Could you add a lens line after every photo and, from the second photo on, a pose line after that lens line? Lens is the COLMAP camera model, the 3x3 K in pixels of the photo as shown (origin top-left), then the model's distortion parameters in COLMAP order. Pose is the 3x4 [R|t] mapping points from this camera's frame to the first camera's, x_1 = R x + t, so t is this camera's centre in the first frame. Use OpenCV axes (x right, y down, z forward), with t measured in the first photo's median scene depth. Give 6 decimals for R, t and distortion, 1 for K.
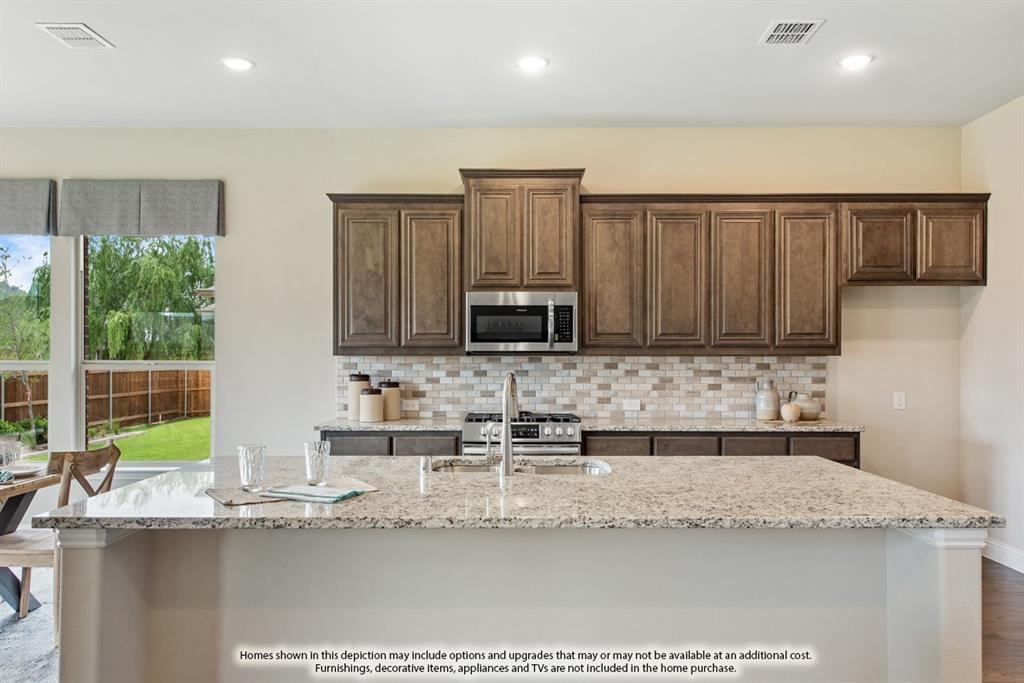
lens RADIAL K [[737.4, 0, 522.5], [0, 737.4, 362.1], [0, 0, 1]] dist [0.007394, -0.009803]
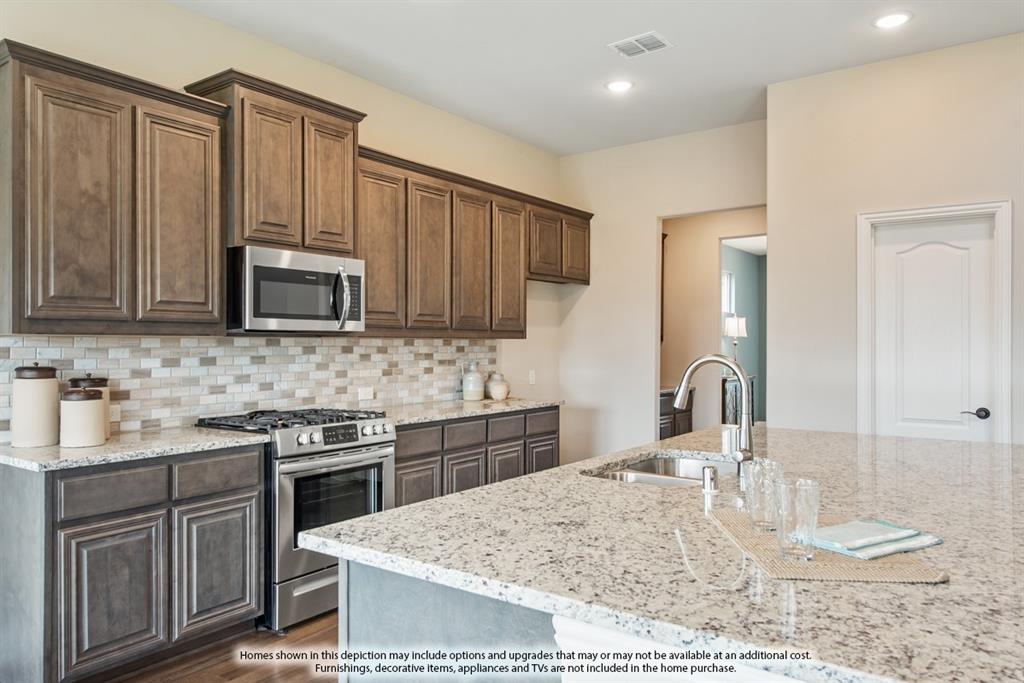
lens RADIAL K [[696.8, 0, 504.6], [0, 696.8, 346.4], [0, 0, 1]] dist [-0.014672, -0.006391]
pose [[0.605430, -0.002984, 0.795893, -0.442643], [0.003011, 0.999994, 0.001458, 0.000890], [-0.795893, 0.001514, 0.605436, 0.388302]]
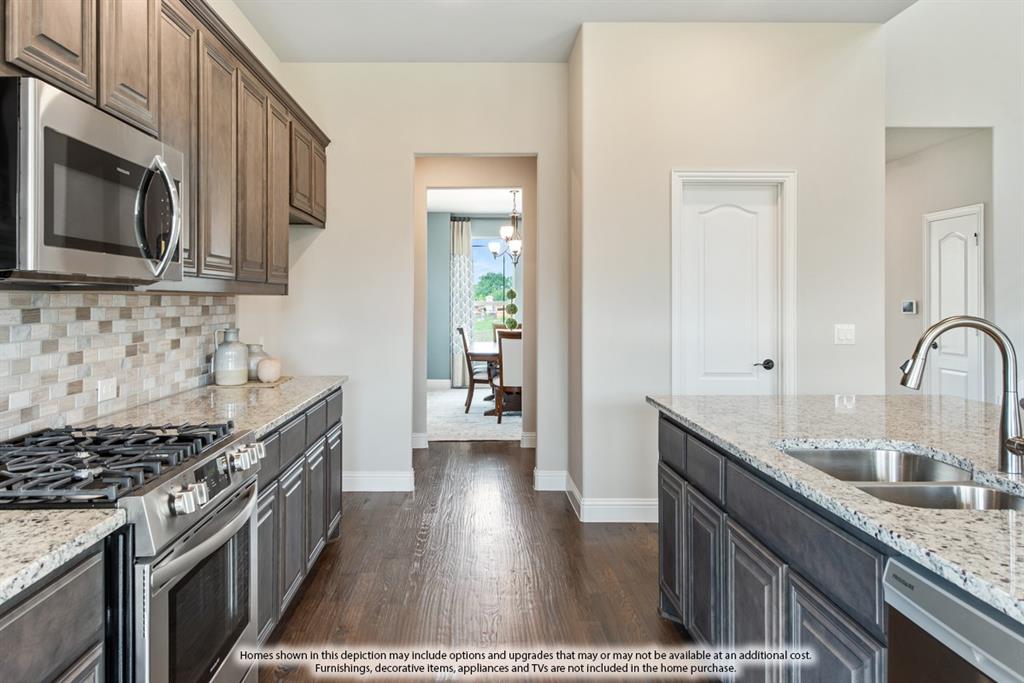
lens RADIAL K [[696.8, 0, 493.5], [0, 696.8, 296.1], [0, 0, 1]] dist [-0.014672, -0.006391]
pose [[0.002349, 0.006168, 0.999978, -0.350955], [0.005921, 0.999963, -0.006182, -0.001822], [-0.999980, 0.005936, 0.002312, 0.782869]]
